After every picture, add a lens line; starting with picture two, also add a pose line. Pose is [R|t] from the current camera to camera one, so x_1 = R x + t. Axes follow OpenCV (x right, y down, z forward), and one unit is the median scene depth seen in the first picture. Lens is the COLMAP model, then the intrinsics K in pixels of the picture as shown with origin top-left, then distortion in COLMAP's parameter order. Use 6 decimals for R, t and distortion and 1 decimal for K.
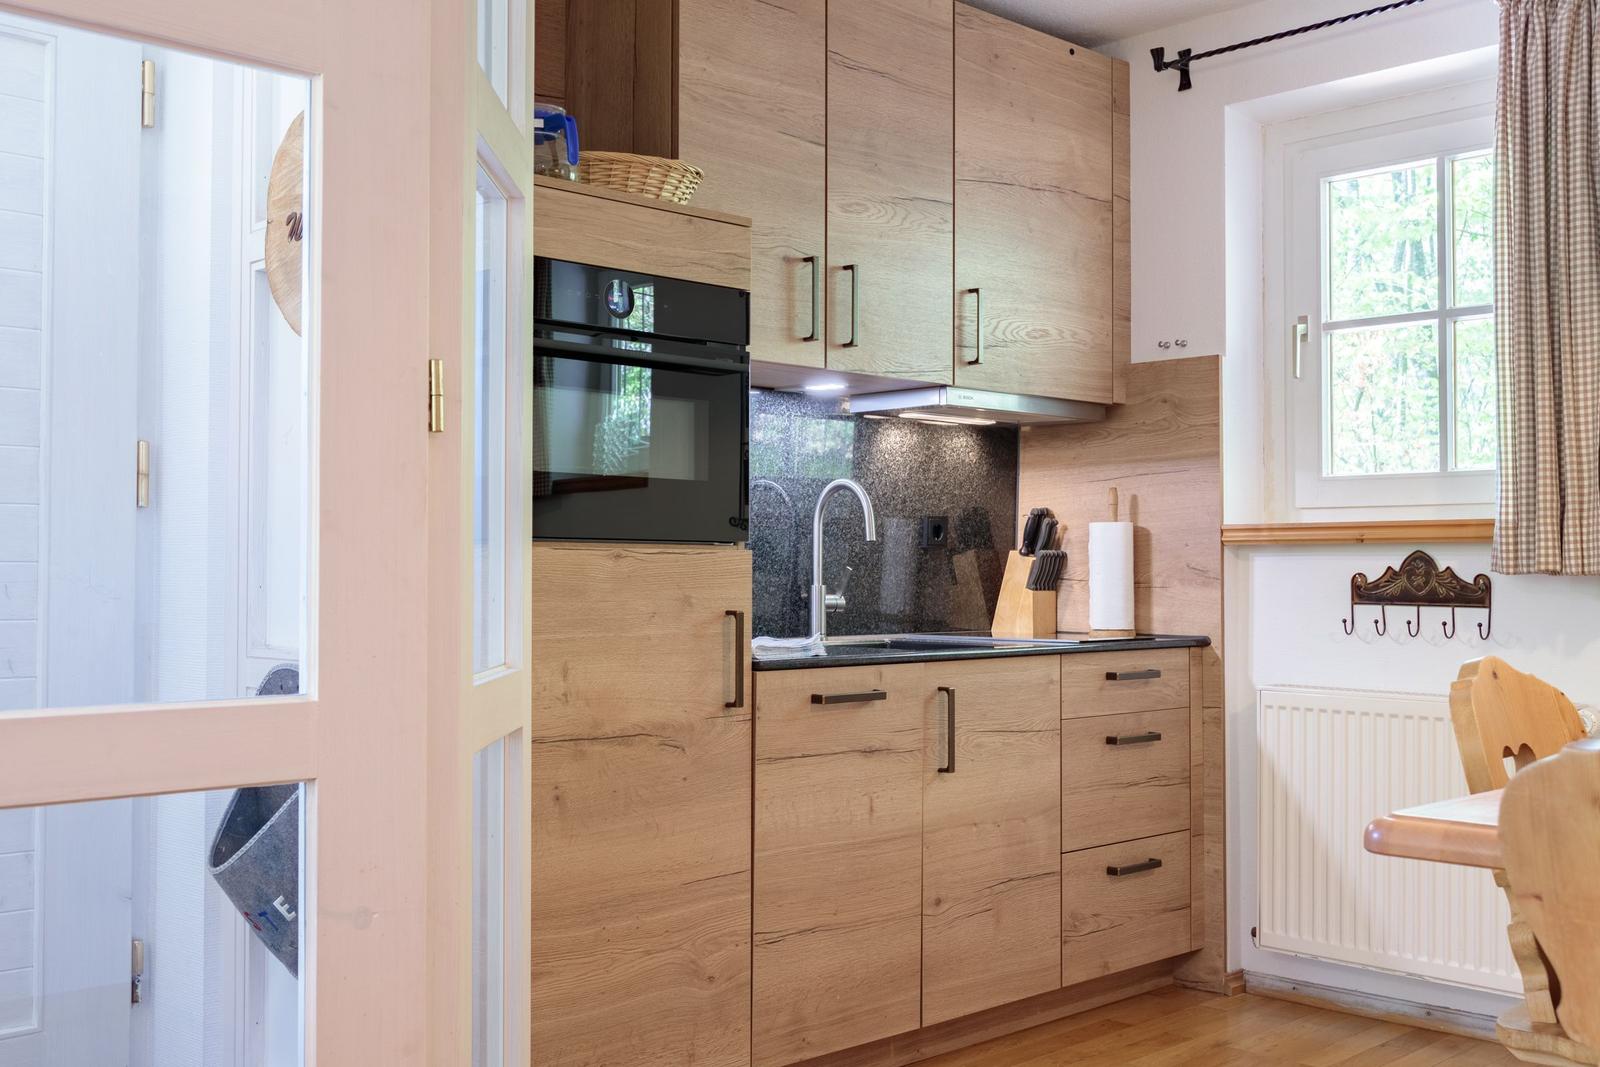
lens RADIAL K [[1676.7, 0, 800.0], [0, 1676.7, 533.5], [0, 0, 1]] dist [-0.018527, -0.007215]
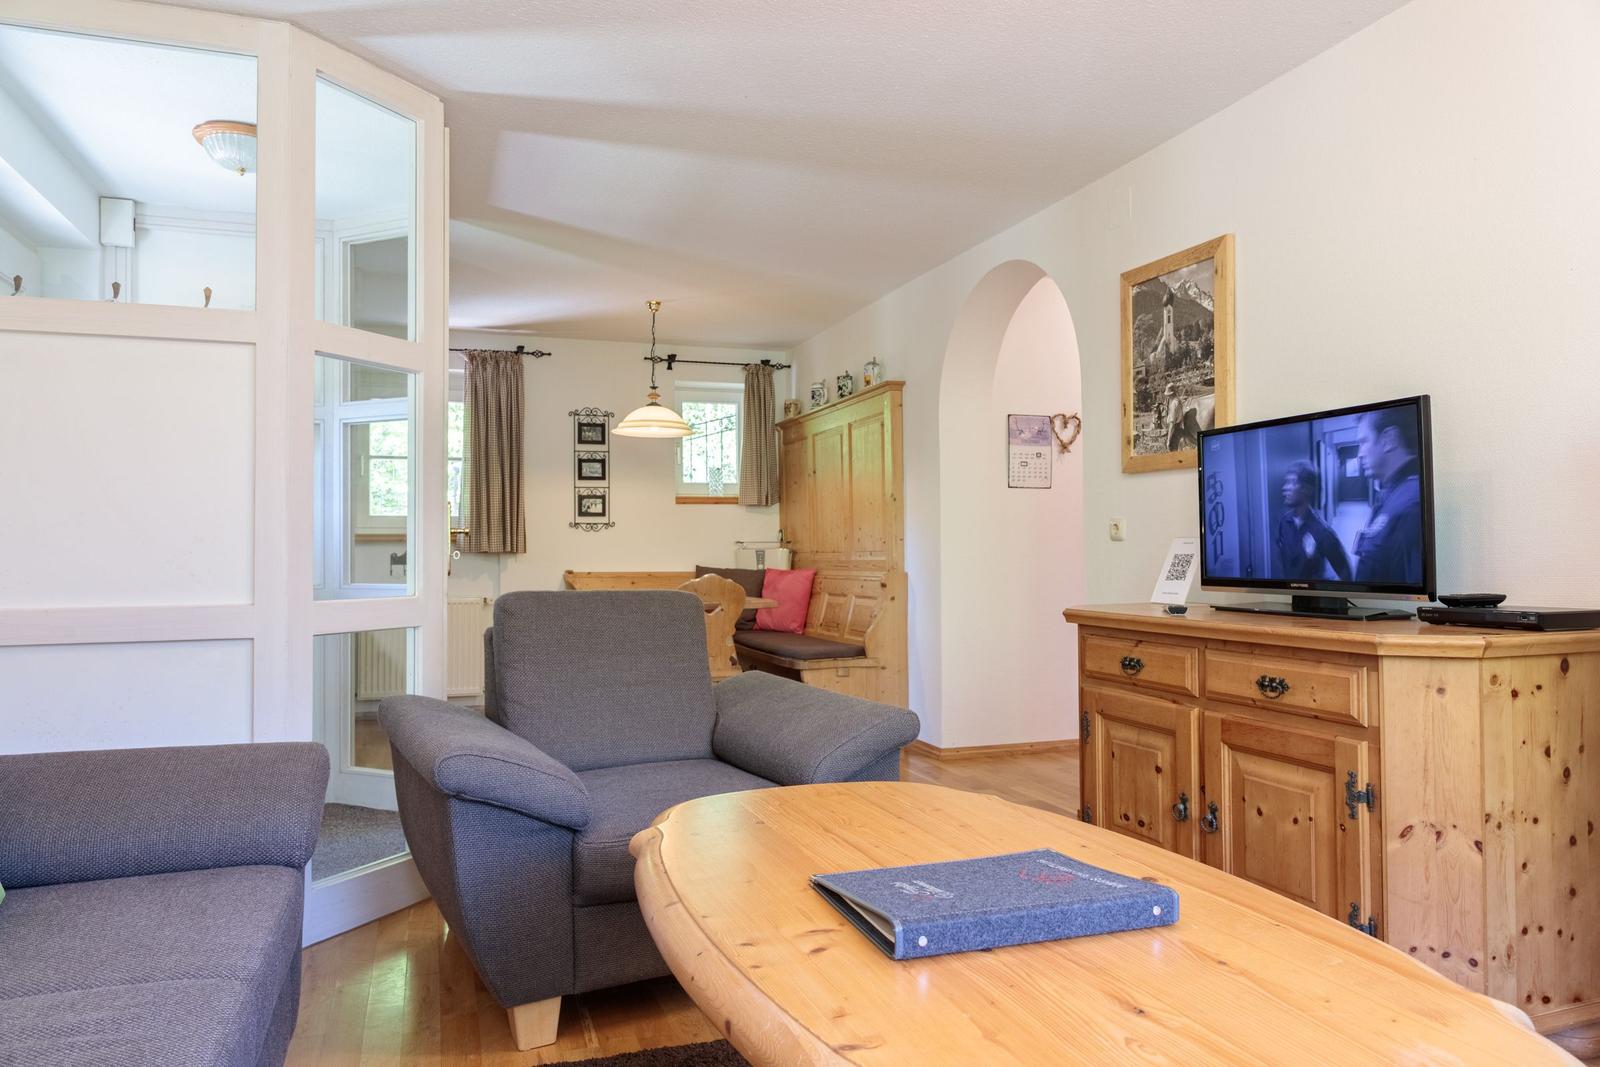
lens RADIAL K [[1070.3, 0, 803.5], [0, 1070.3, 531.3], [0, 0, 1]] dist [0.000113, -0.006390]
pose [[0.424936, 0.011024, 0.905156, -0.943668], [-0.013246, 0.999895, -0.005960, -0.009622], [-0.905126, -0.009457, 0.425037, -0.319076]]
